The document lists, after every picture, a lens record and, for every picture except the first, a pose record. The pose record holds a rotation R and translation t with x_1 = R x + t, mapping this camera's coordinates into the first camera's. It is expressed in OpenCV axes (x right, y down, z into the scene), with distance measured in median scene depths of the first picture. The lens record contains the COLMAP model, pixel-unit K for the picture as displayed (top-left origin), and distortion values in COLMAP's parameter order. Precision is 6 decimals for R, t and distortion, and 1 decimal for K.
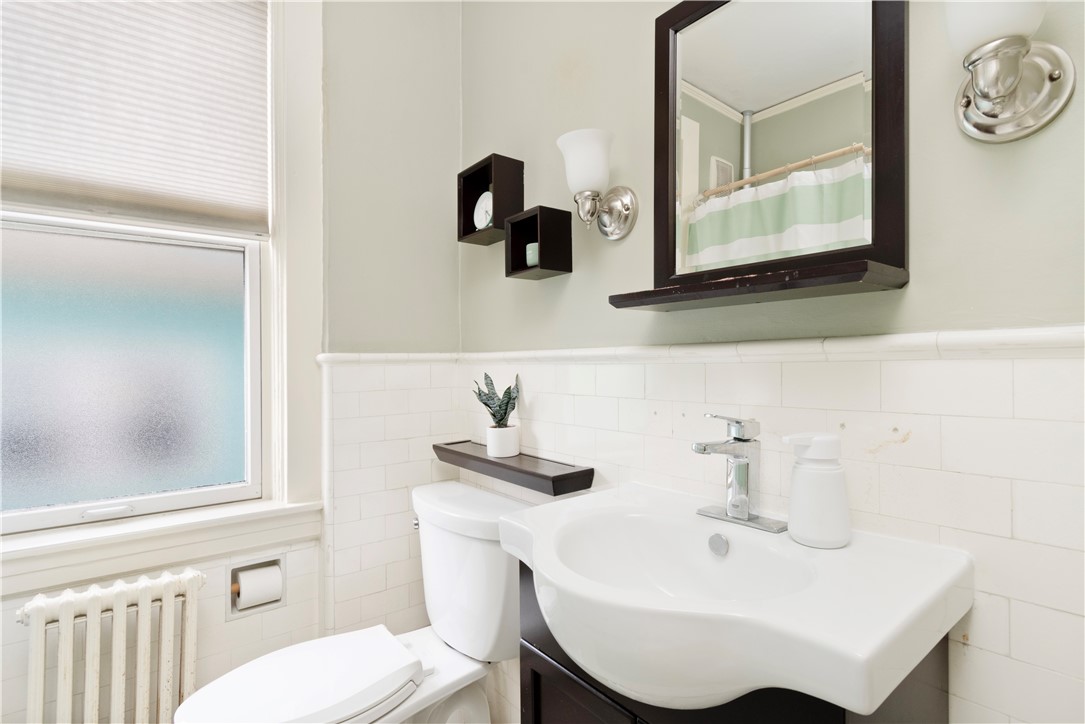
lens RADIAL K [[545.6, 0, 539.7], [0, 545.6, 362.8], [0, 0, 1]] dist [0.003566, 0.001060]
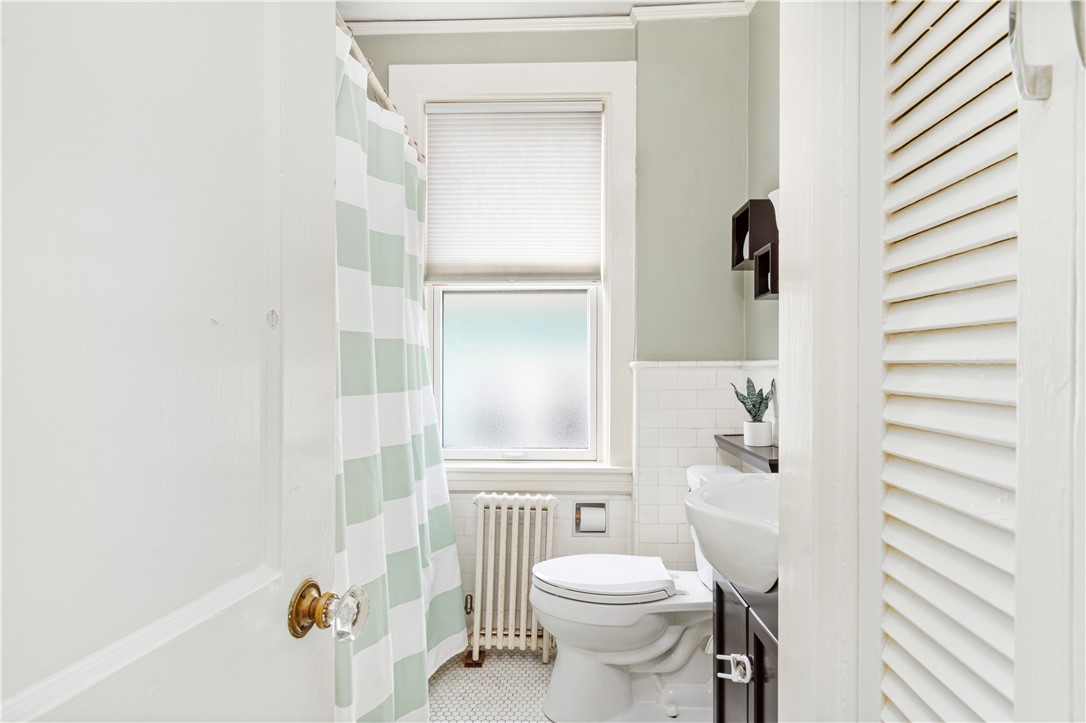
lens RADIAL K [[562.5, 0, 544.6], [0, 562.5, 361.2], [0, 0, 1]] dist [0.003656, -0.004958]
pose [[0.772228, -0.003534, -0.635336, 0.354355], [-0.005089, 0.999918, -0.011748, -0.000936], [0.635326, 0.012305, 0.772146, -0.264411]]
